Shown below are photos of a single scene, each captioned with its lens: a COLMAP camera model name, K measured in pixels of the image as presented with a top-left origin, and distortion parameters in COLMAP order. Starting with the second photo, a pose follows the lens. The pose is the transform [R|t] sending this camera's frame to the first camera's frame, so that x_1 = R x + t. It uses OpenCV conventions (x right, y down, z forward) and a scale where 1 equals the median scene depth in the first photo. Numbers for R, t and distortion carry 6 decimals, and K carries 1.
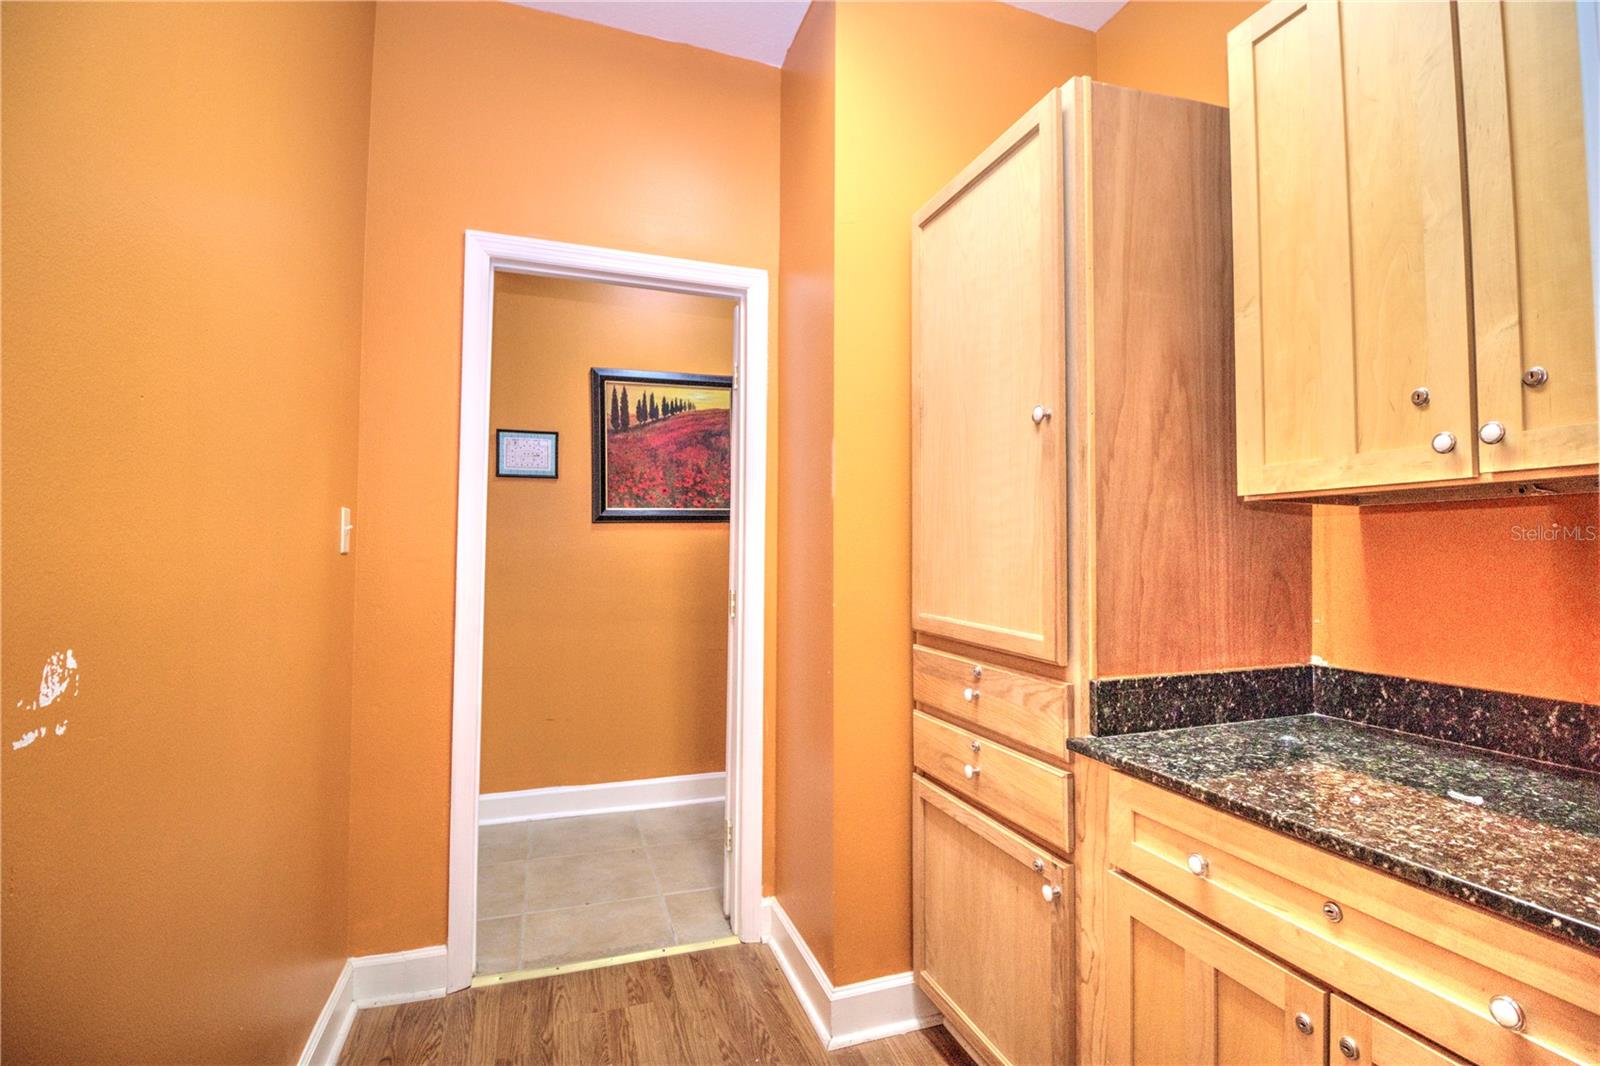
lens RADIAL K [[741.9, 0, 802.9], [0, 741.9, 530.0], [0, 0, 1]] dist [-0.001192, -0.001353]
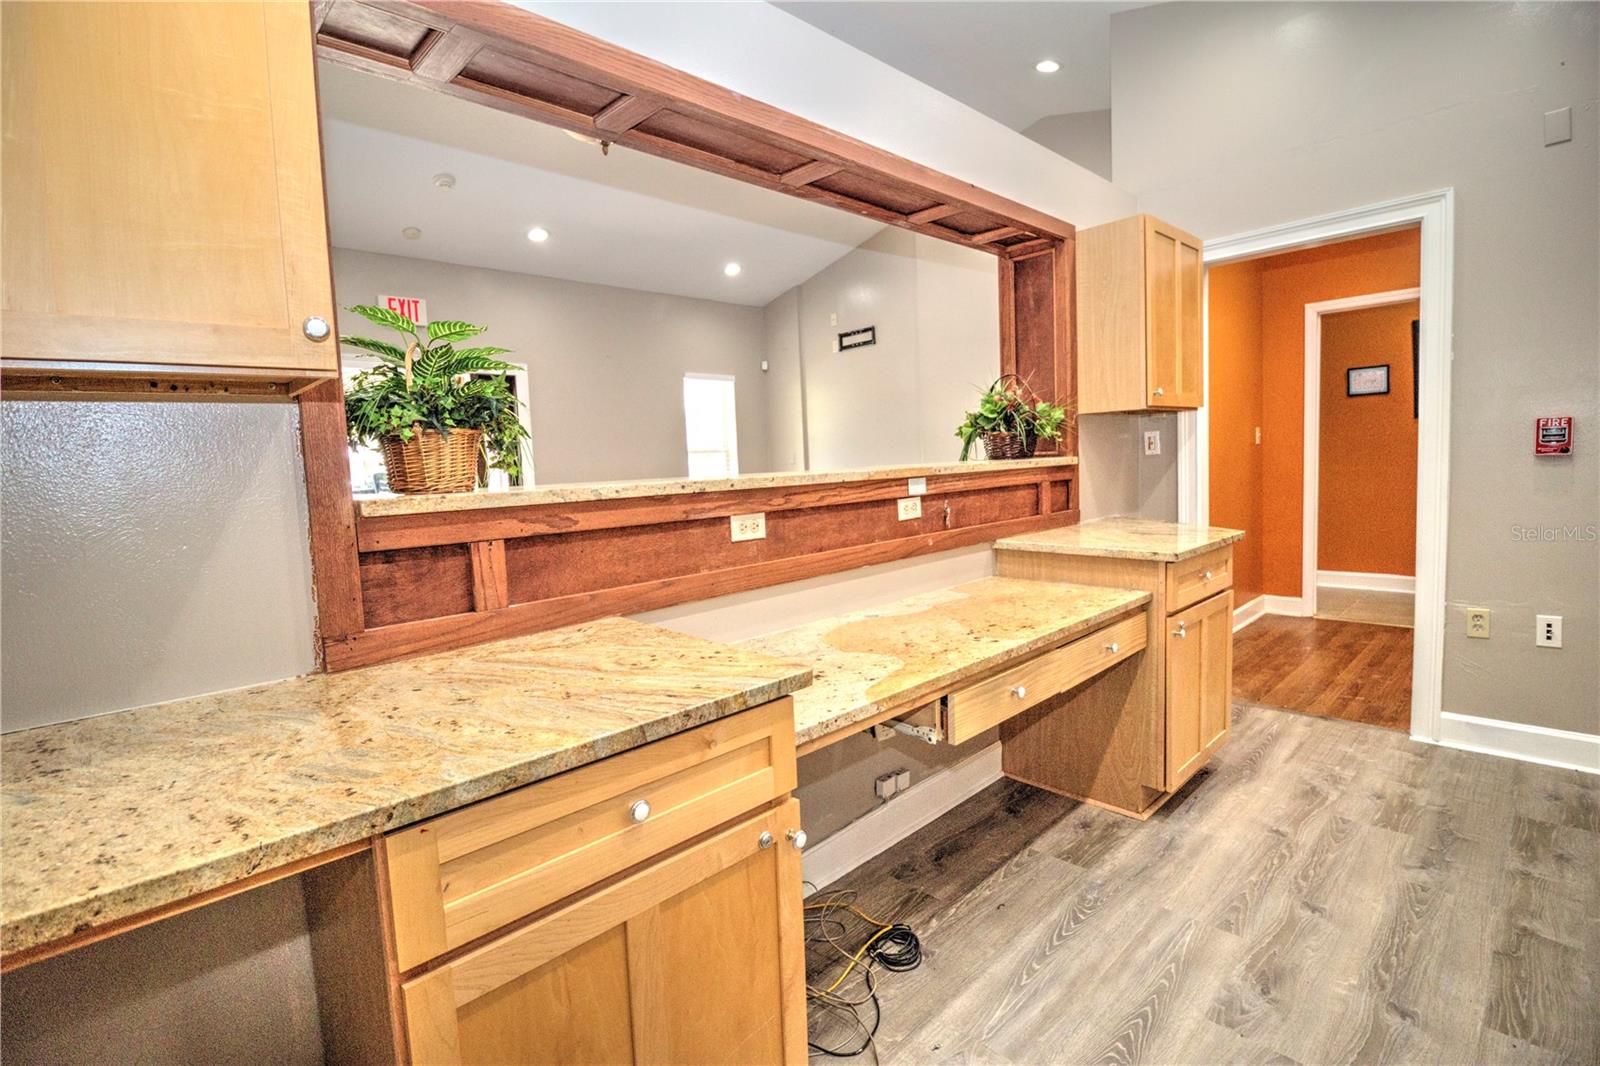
lens RADIAL K [[741.9, 0, 800.2], [0, 741.9, 532.4], [0, 0, 1]] dist [-0.001192, -0.001353]
pose [[0.431593, 0.051497, -0.900597, 0.985614], [0.079594, 0.992301, 0.094885, -0.035510], [0.898550, -0.112634, 0.424171, -1.491472]]
